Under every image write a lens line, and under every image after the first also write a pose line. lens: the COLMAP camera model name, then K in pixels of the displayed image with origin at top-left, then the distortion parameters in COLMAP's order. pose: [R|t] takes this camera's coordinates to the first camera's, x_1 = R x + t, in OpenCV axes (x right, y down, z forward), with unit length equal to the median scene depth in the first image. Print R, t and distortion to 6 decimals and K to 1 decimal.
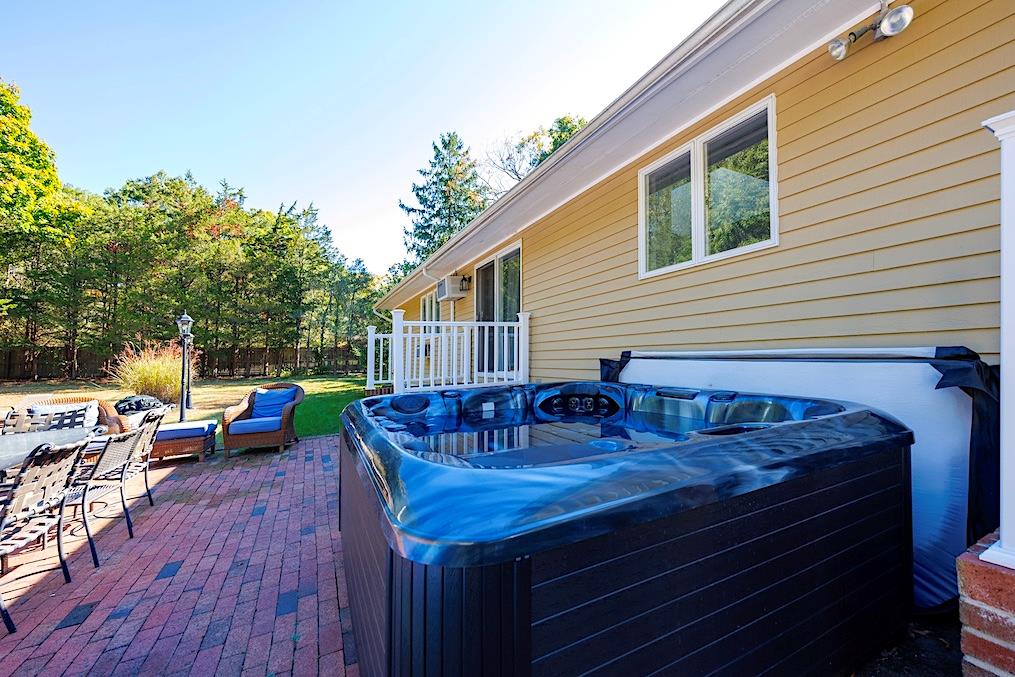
lens RADIAL K [[381.8, 0, 507.5], [0, 381.8, 338.5], [0, 0, 1]] dist [-0.000604, -0.000054]
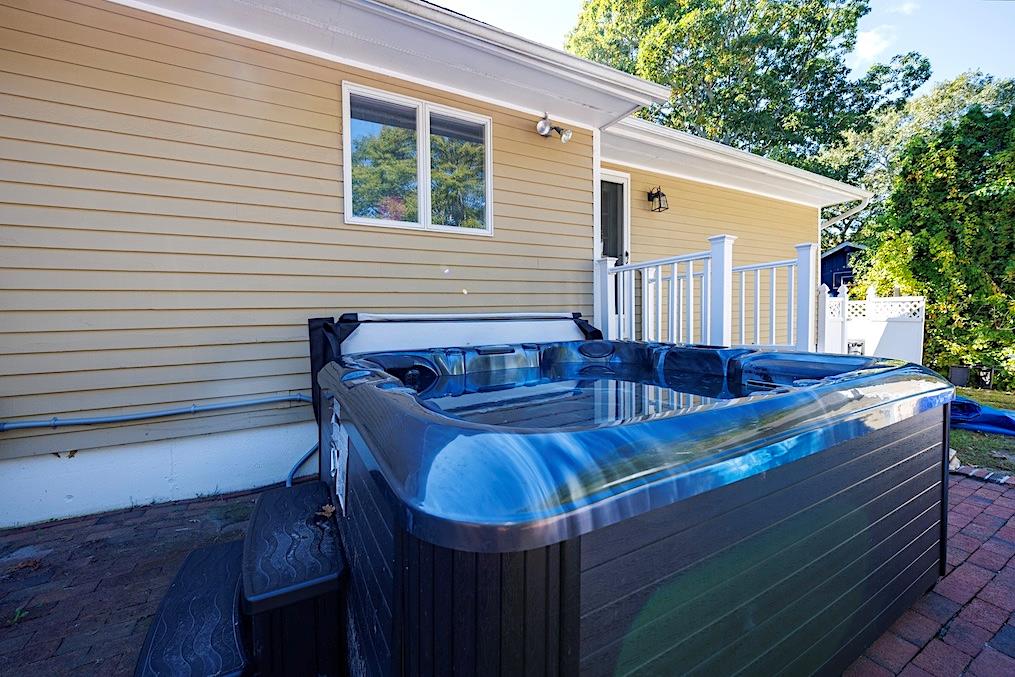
lens RADIAL K [[388.2, 0, 507.5], [0, 388.2, 338.5], [0, 0, 1]] dist [0.001217, 0.000035]
pose [[-0.009273, -0.015769, 0.999833, -0.452895], [-0.016579, 0.999741, 0.015614, 0.063886], [-0.999820, -0.016432, -0.009532, 0.665766]]
